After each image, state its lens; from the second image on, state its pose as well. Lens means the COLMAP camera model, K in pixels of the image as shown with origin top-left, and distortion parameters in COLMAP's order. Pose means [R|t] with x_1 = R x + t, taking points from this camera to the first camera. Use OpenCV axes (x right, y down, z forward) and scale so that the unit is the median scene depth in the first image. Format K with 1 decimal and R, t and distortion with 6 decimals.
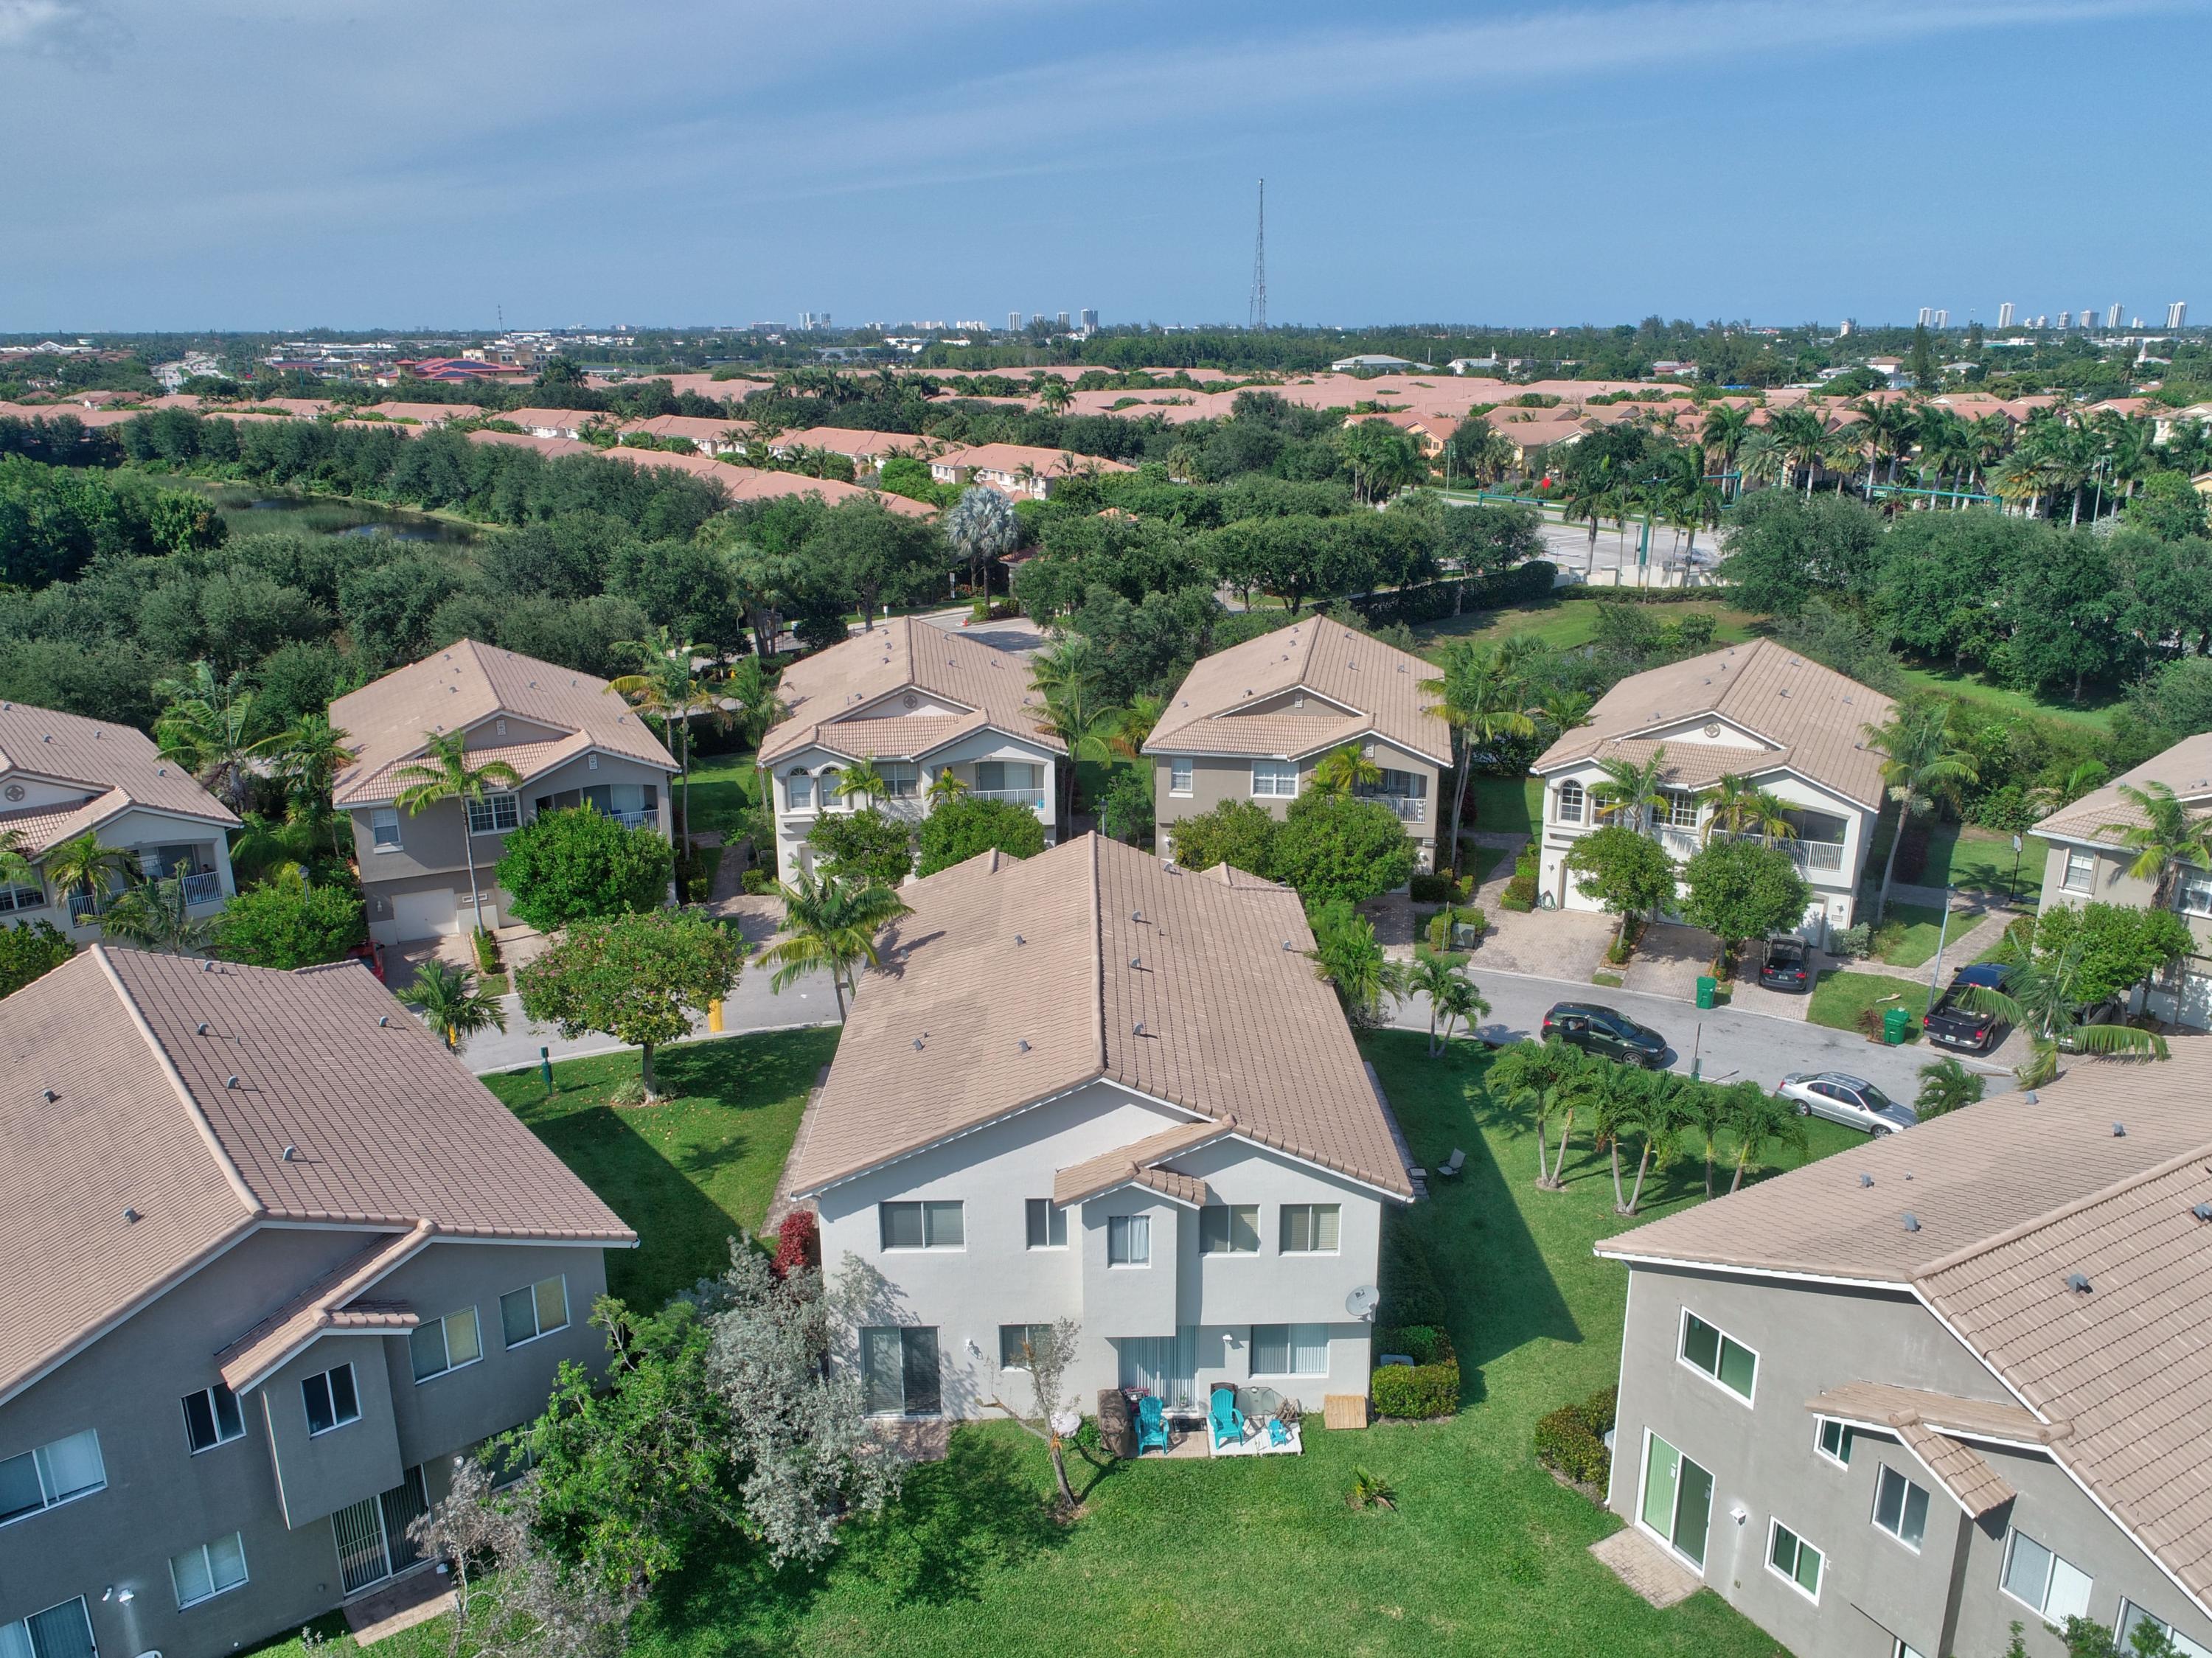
lens RADIAL K [[1684.5, 0, 1105.3], [0, 1684.5, 824.9], [0, 0, 1]] dist [0.000923, -0.003231]
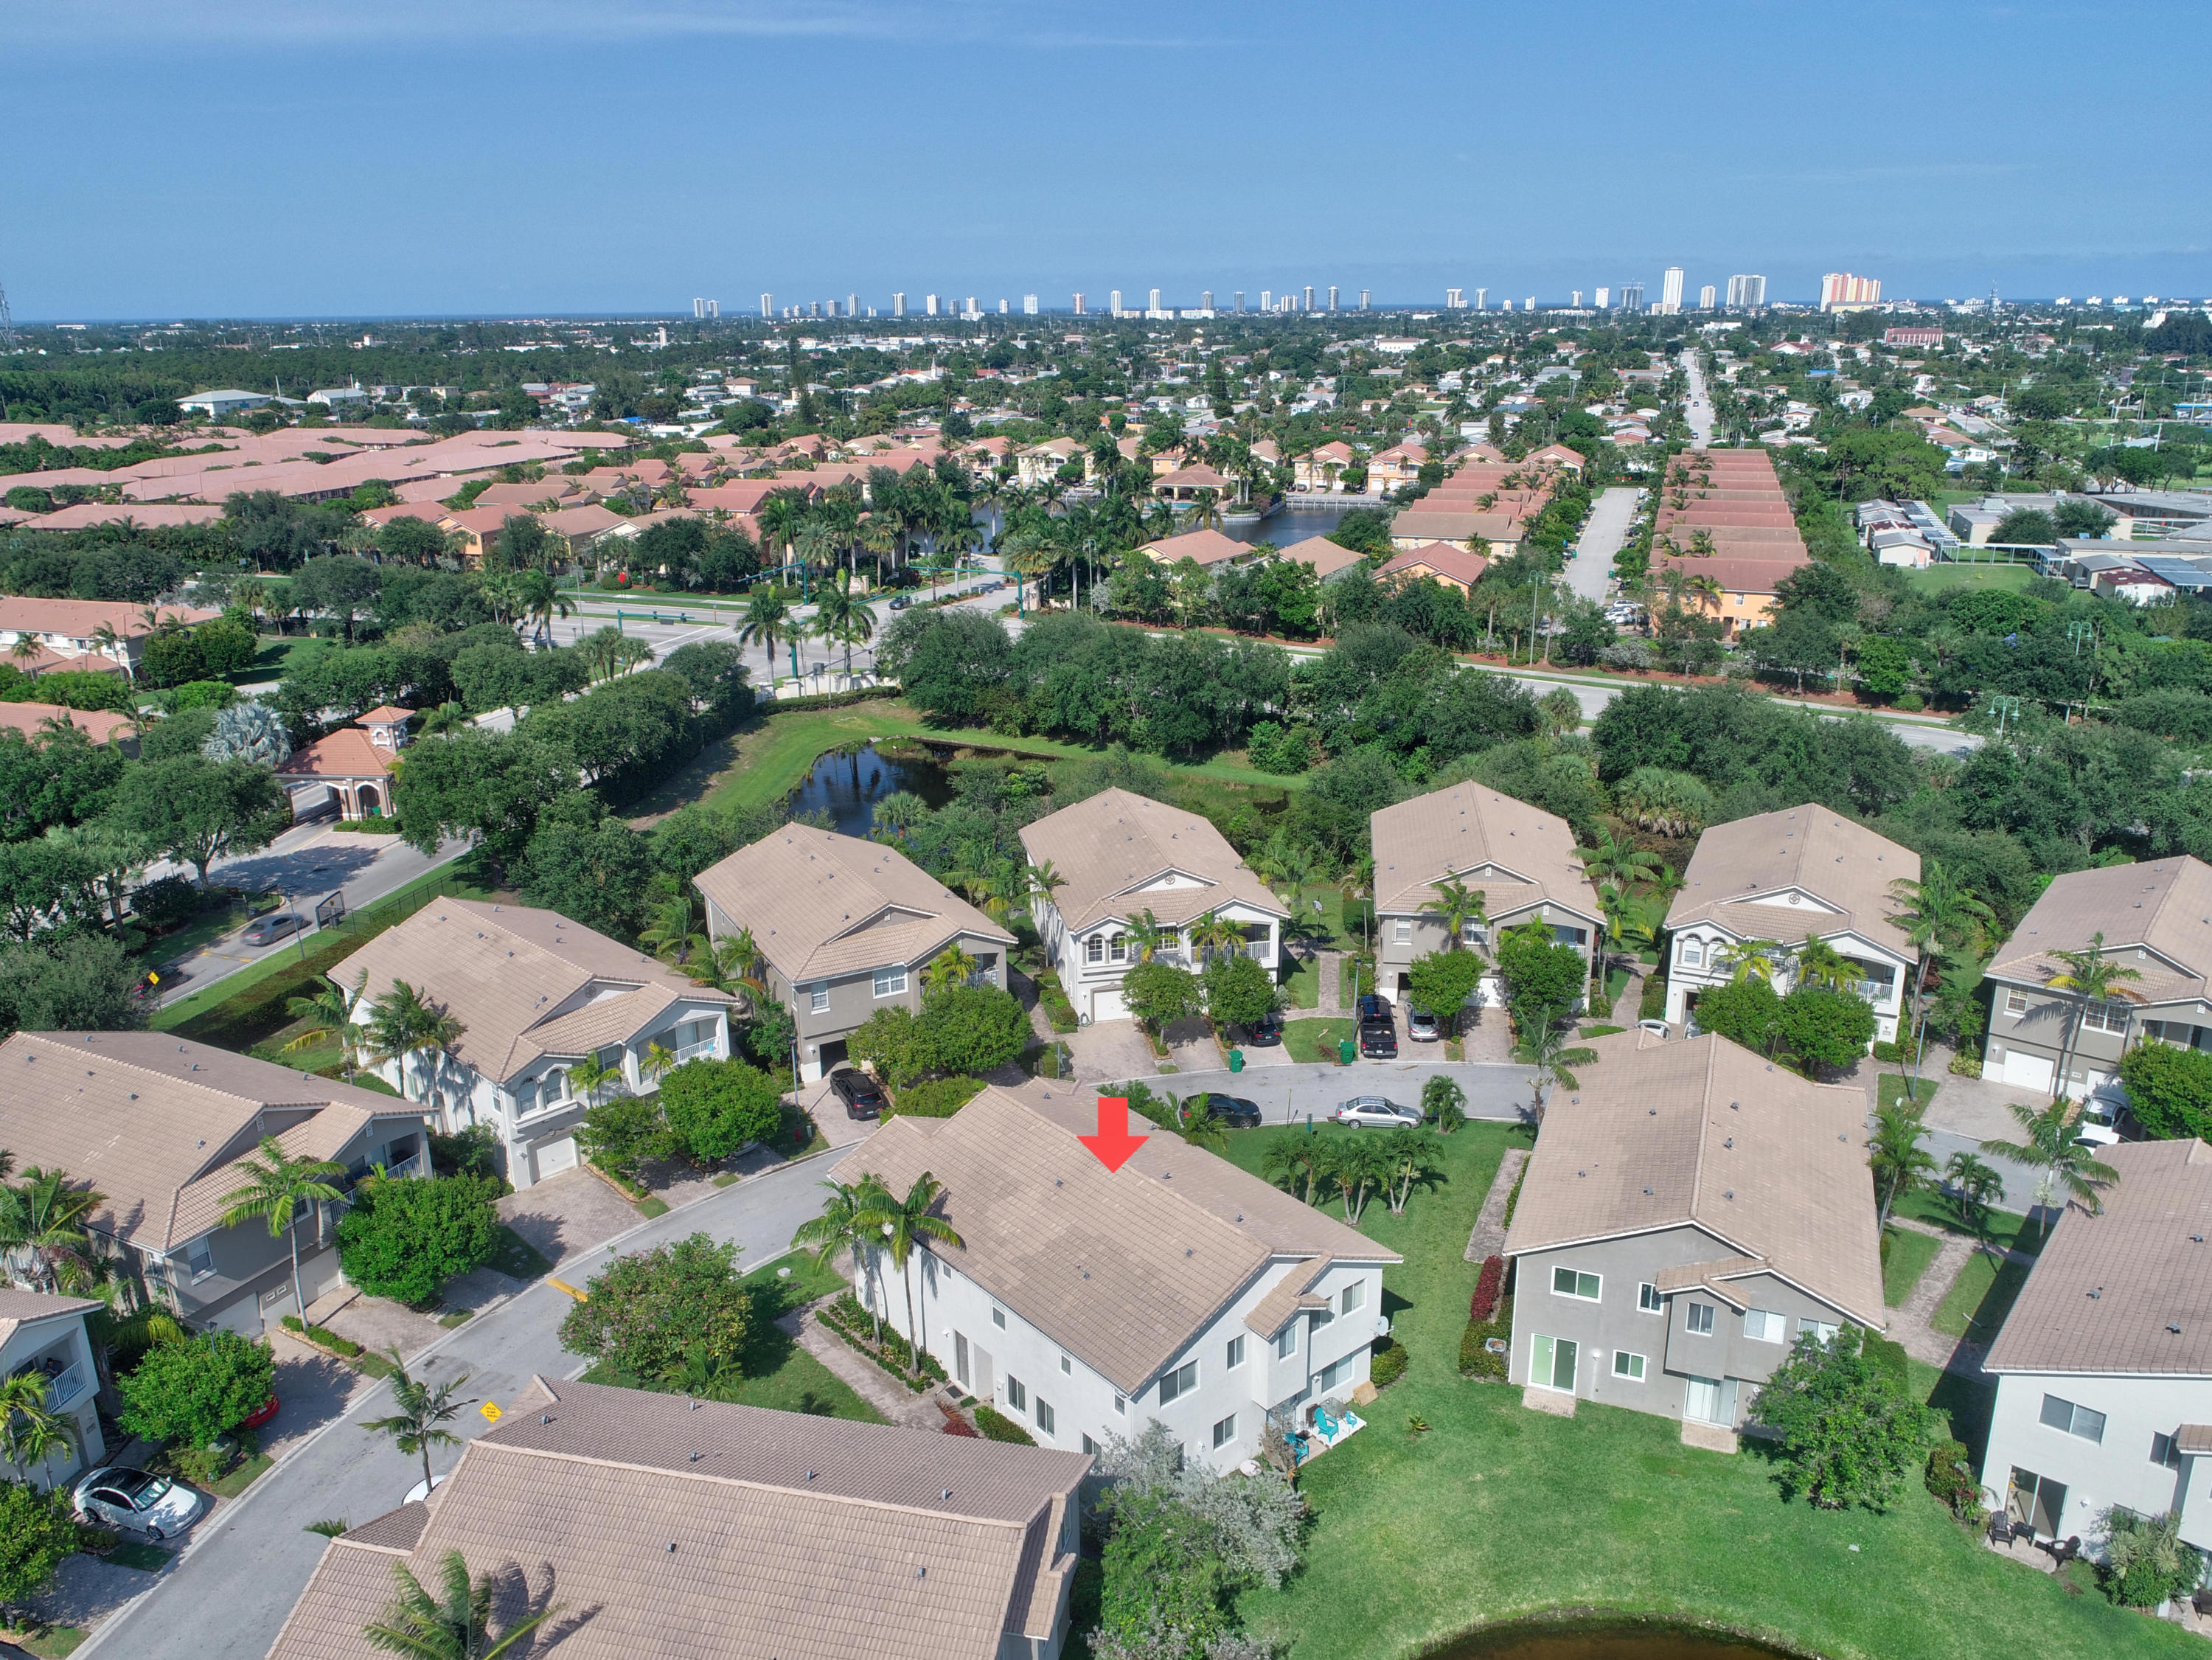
lens RADIAL K [[1684.7, 0, 1114.9], [0, 1684.7, 829.8], [0, 0, 1]] dist [0.000923, -0.003231]
pose [[0.780362, -0.192392, 0.594996, -0.561935], [0.185343, 0.979901, 0.073766, -0.225339], [-0.597230, 0.052715, 0.800336, -0.146631]]
